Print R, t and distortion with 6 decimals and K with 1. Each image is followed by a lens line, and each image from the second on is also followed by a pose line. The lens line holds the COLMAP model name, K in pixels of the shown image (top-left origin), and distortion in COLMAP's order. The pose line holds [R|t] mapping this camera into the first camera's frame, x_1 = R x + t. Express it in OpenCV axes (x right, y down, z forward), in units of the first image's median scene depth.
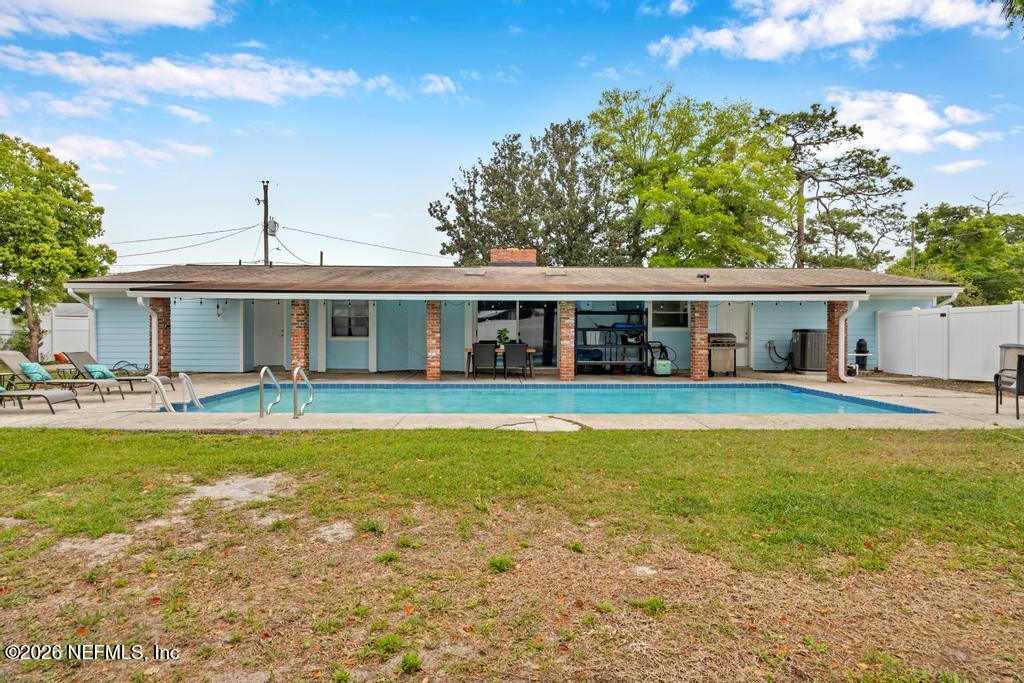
lens RADIAL K [[529.2, 0, 504.9], [0, 529.2, 333.6], [0, 0, 1]] dist [-0.000733, 0.001120]
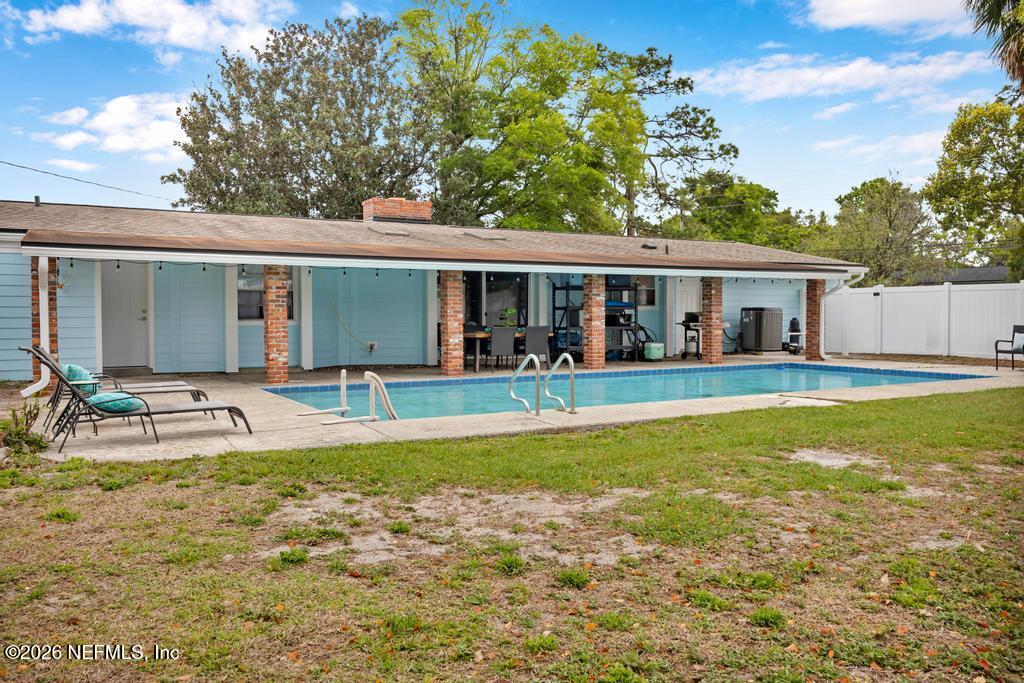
lens RADIAL K [[758.1, 0, 509.3], [0, 758.1, 339.5], [0, 0, 1]] dist [-0.004497, 0.002692]
pose [[0.888242, -0.020483, 0.458919, -1.260563], [0.005911, 0.999432, 0.033168, 0.002754], [-0.459338, -0.026748, 0.887859, -0.023997]]
